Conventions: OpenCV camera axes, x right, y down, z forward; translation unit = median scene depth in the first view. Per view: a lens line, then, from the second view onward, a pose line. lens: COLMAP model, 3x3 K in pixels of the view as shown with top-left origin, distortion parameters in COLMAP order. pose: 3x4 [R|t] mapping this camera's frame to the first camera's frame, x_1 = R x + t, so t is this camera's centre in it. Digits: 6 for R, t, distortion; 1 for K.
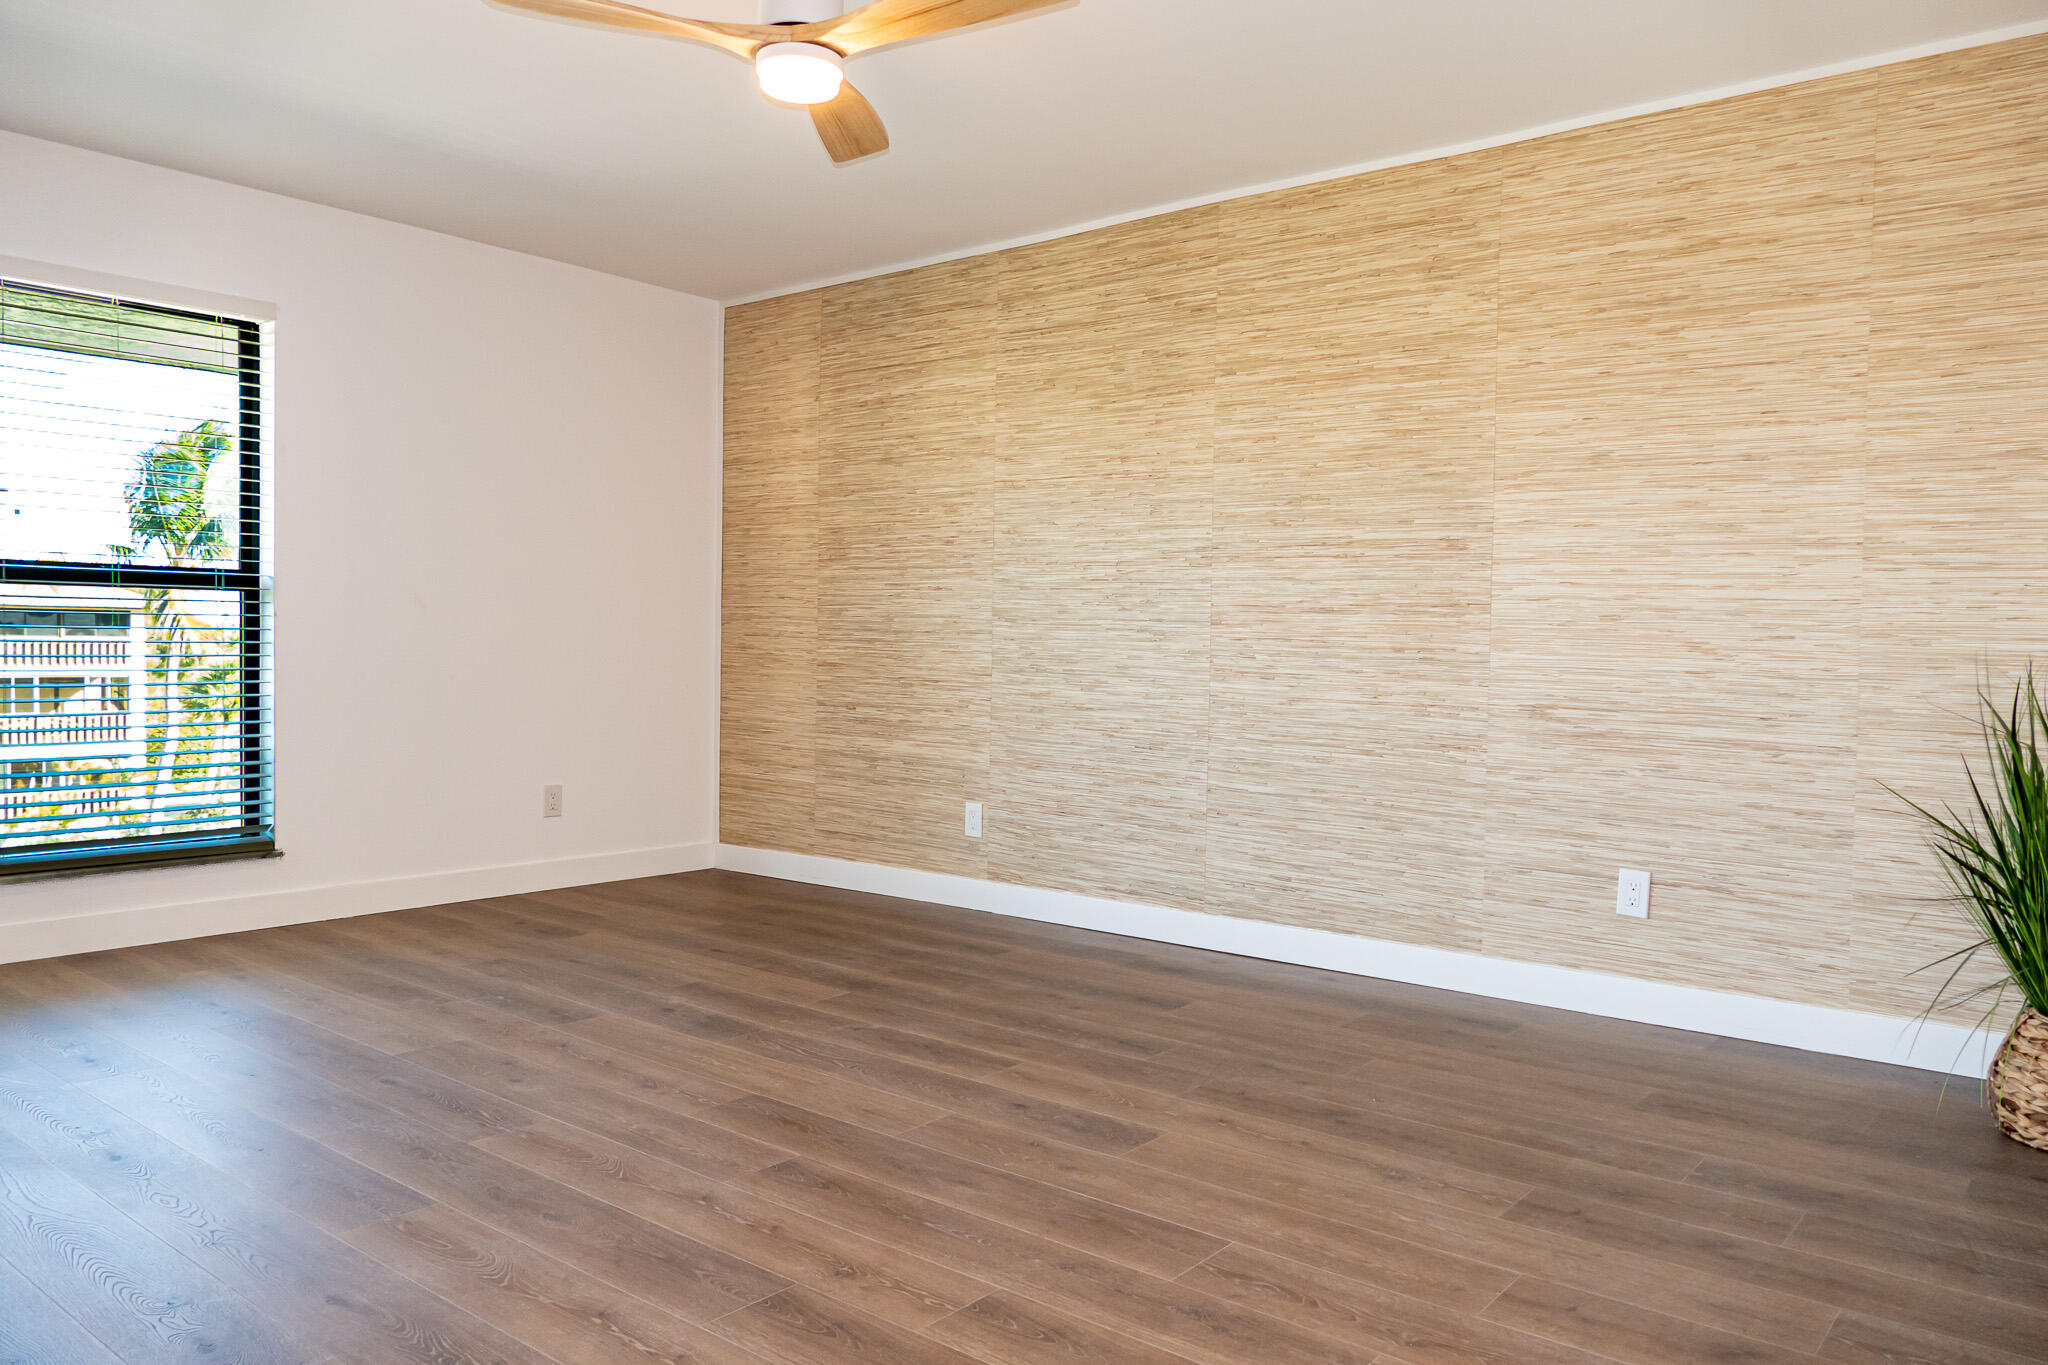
lens RADIAL K [[1454.6, 0, 1024.0], [0, 1454.6, 682.5], [0, 0, 1]] dist [-0.016716, 0.012679]
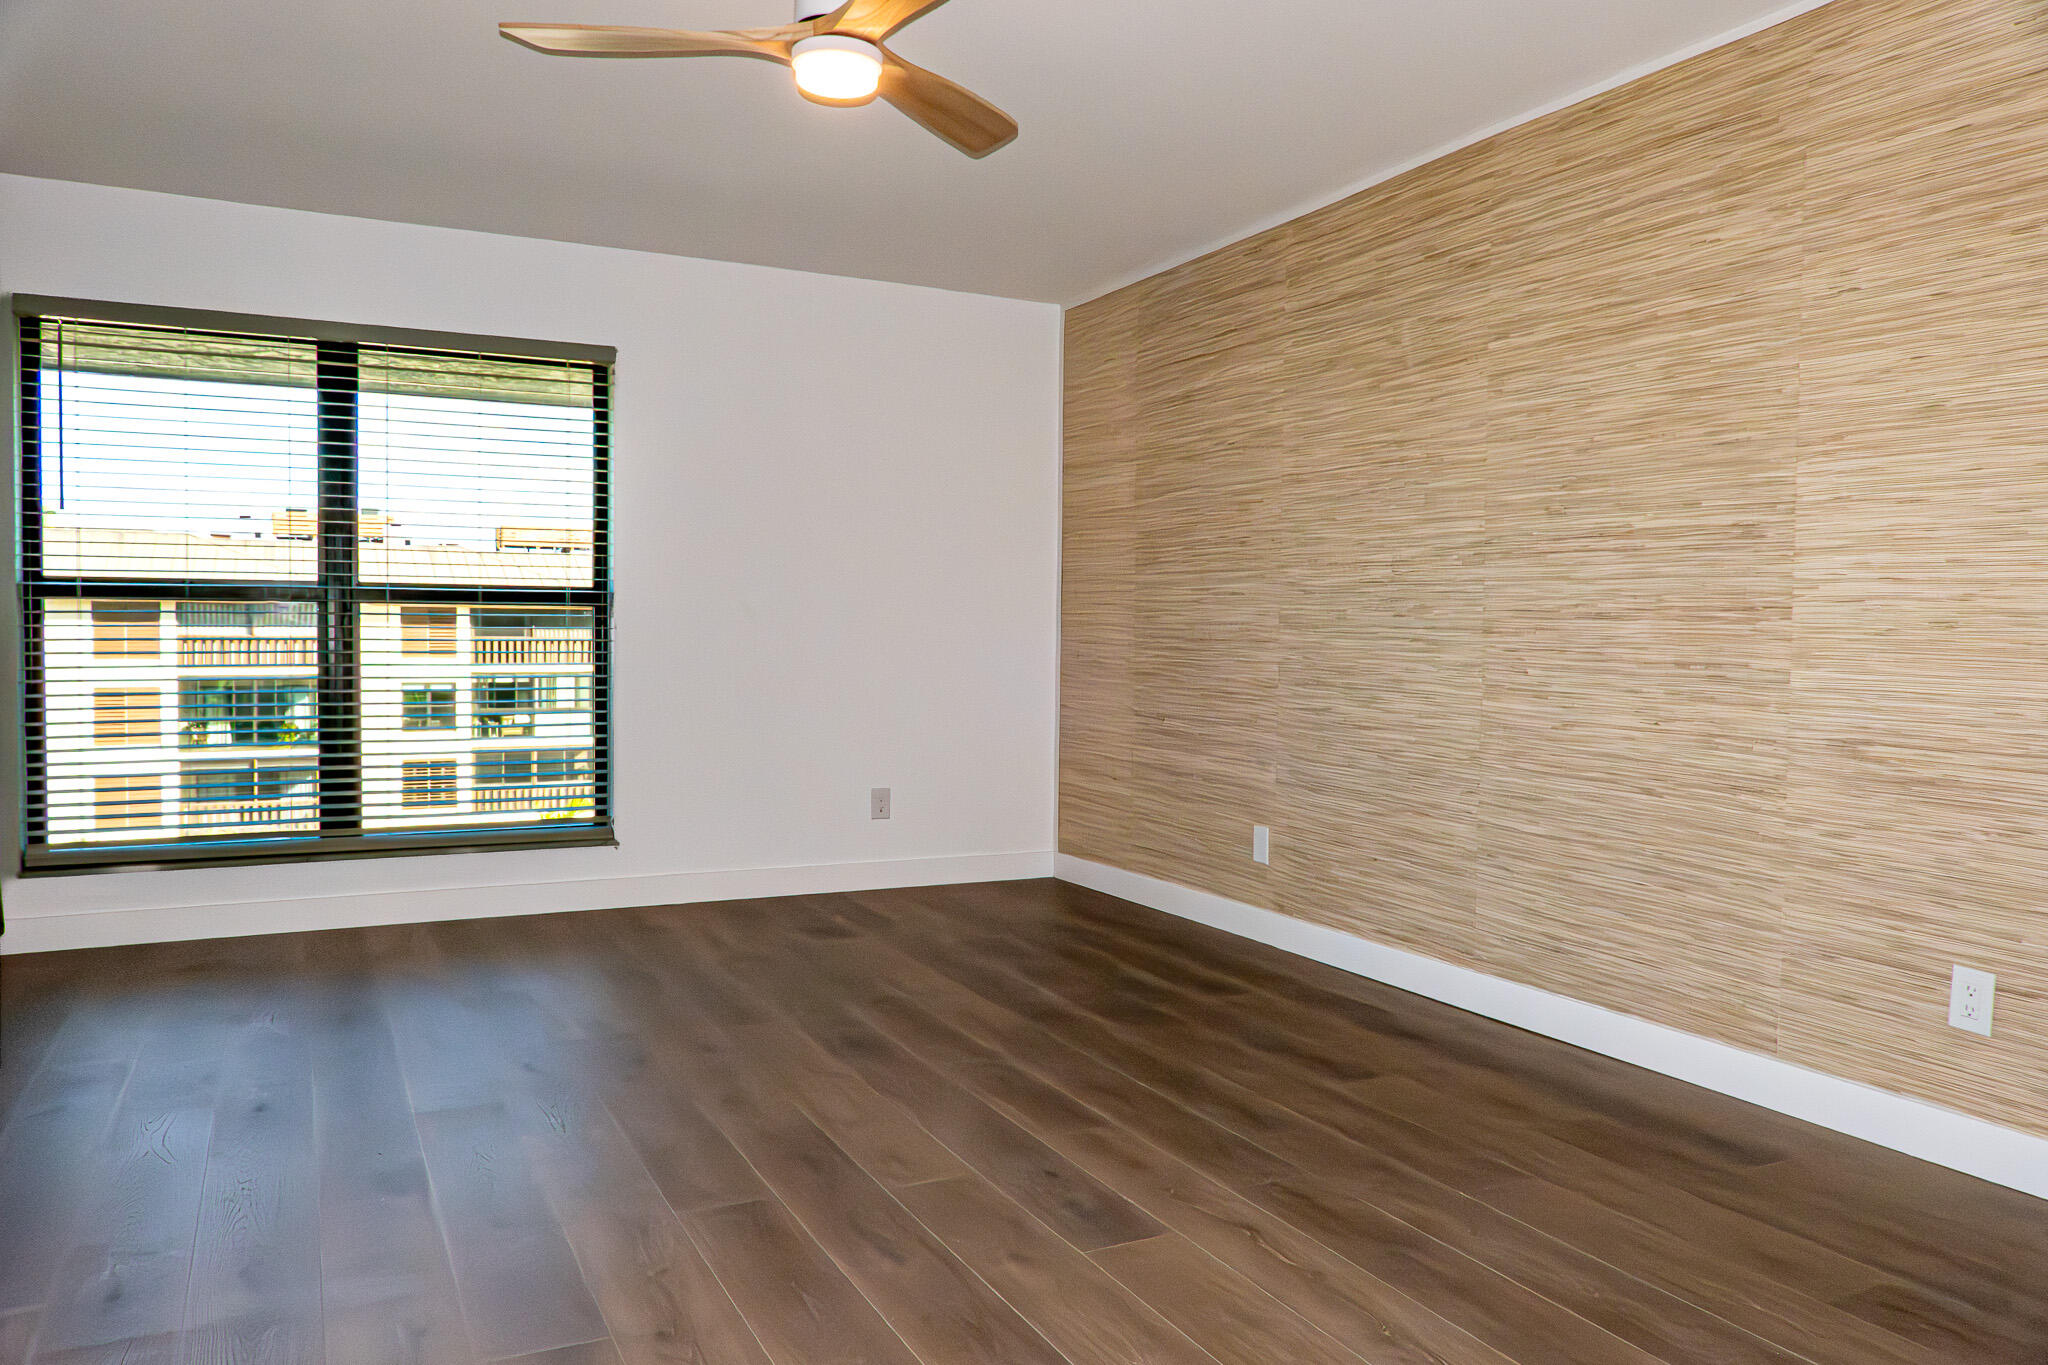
lens RADIAL K [[1454.6, 0, 1024.0], [0, 1454.6, 682.5], [0, 0, 1]] dist [-0.016716, 0.012679]
pose [[0.913165, 0.008961, -0.407491, 0.245993], [-0.007922, 0.999960, 0.004239, -0.013029], [0.407512, -0.000643, 0.913199, 0.120003]]
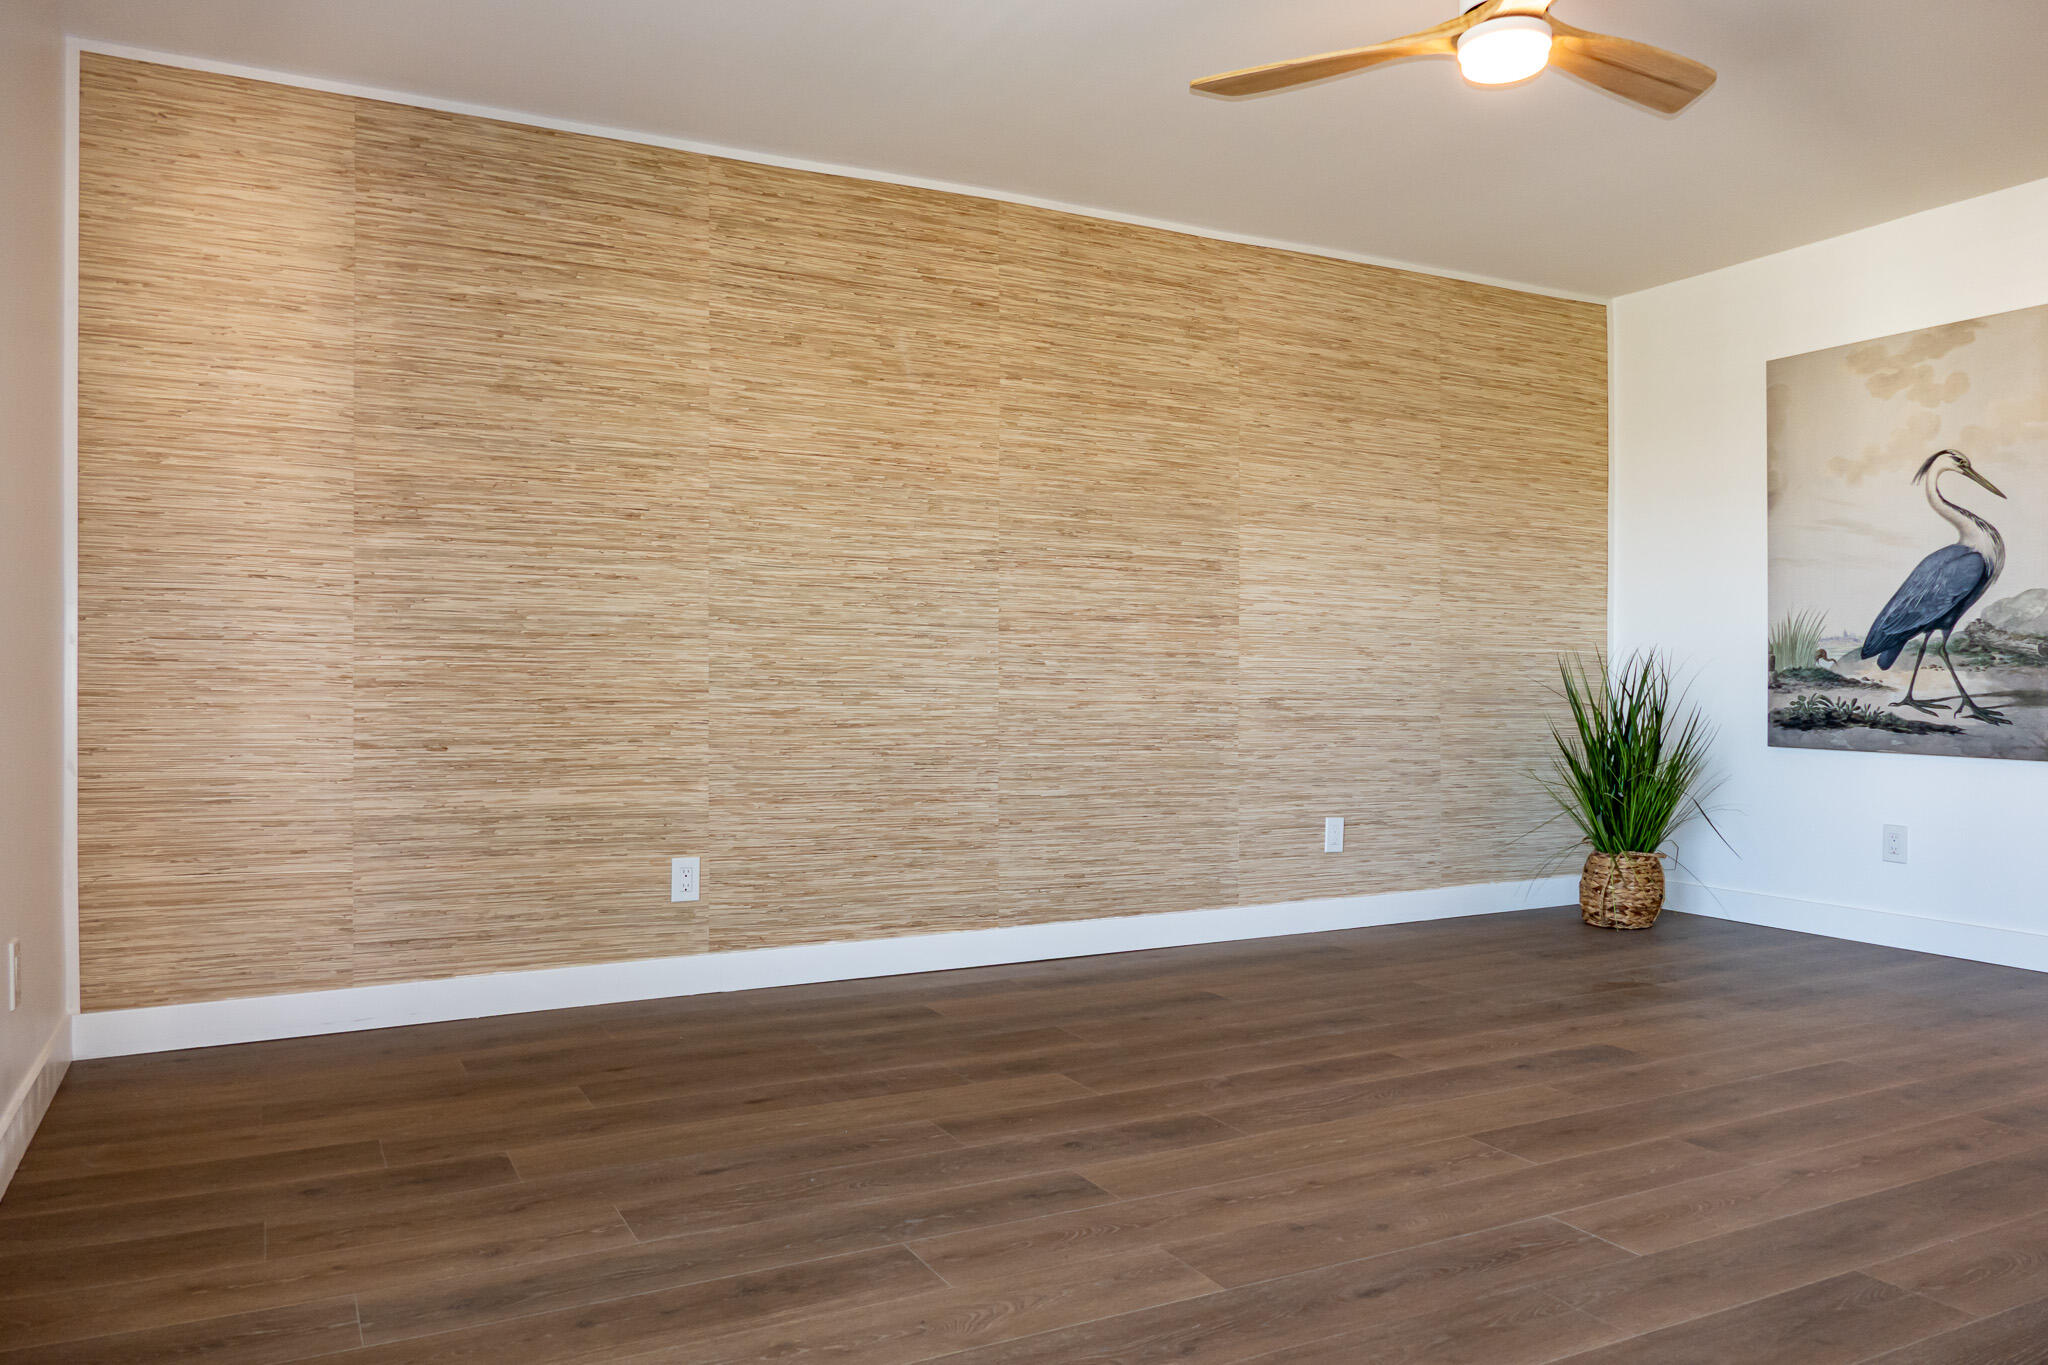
lens RADIAL K [[1454.6, 0, 1024.0], [0, 1454.6, 682.5], [0, 0, 1]] dist [-0.016716, 0.012679]
pose [[0.395212, -0.018003, 0.918414, -0.814312], [0.030686, 0.999509, 0.006388, -0.011352], [-0.918077, 0.025658, 0.395570, 0.641270]]
